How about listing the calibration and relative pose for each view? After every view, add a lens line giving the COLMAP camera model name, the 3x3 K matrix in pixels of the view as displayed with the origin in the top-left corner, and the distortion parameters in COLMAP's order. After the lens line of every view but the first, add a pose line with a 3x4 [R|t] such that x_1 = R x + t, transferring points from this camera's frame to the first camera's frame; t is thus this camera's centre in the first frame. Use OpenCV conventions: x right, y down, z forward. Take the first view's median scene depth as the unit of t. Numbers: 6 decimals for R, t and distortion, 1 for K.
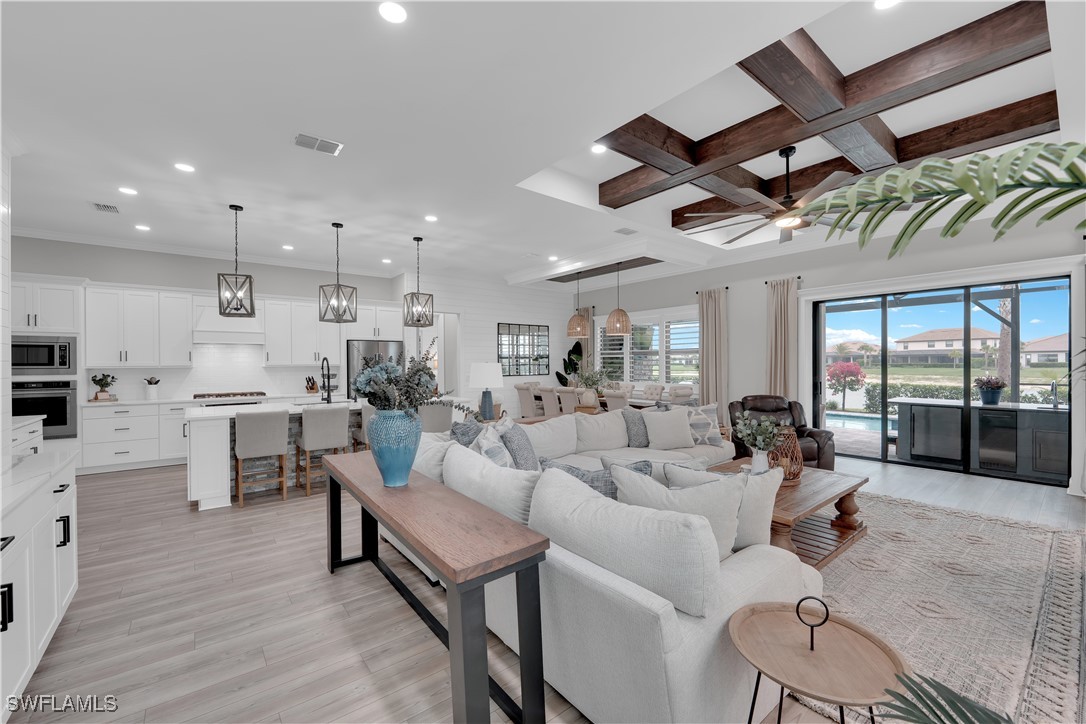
lens RADIAL K [[438.7, 0, 545.9], [0, 438.7, 365.0], [0, 0, 1]] dist [-0.014135, 0.000122]
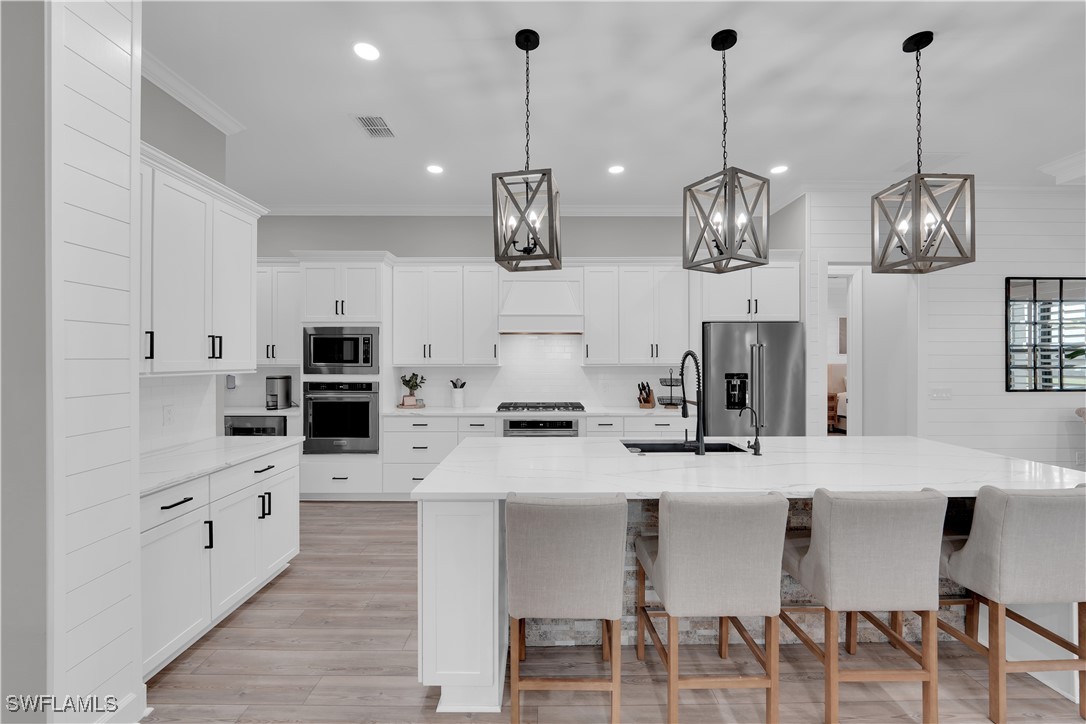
lens RADIAL K [[438.7, 0, 547.3], [0, 438.7, 358.2], [0, 0, 1]] dist [-0.014135, 0.000122]
pose [[0.786200, 0.004450, -0.617956, -0.334833], [-0.006713, 0.999977, -0.001340, -0.008405], [0.617936, 0.005202, 0.786211, 0.538208]]
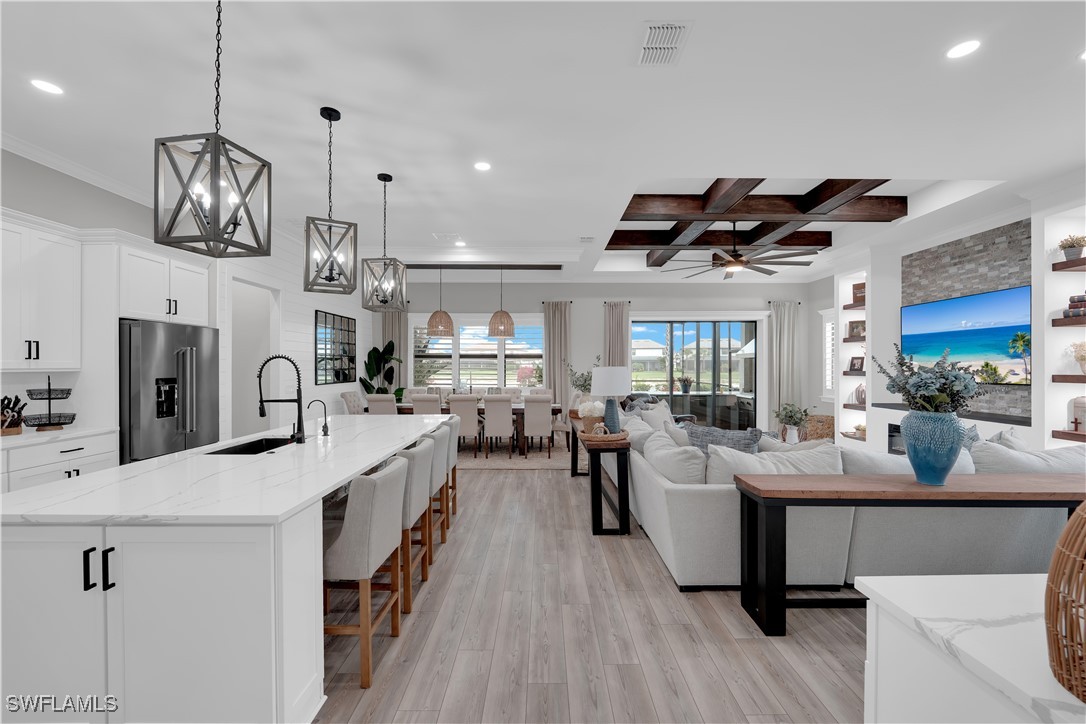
lens RADIAL K [[438.7, 0, 544.1], [0, 438.7, 366.6], [0, 0, 1]] dist [-0.014135, 0.000122]
pose [[0.624404, 0.004580, 0.781088, -0.702233], [-0.001208, 0.999987, -0.004898, -0.001450], [-0.781101, 0.002115, 0.624401, 0.431306]]
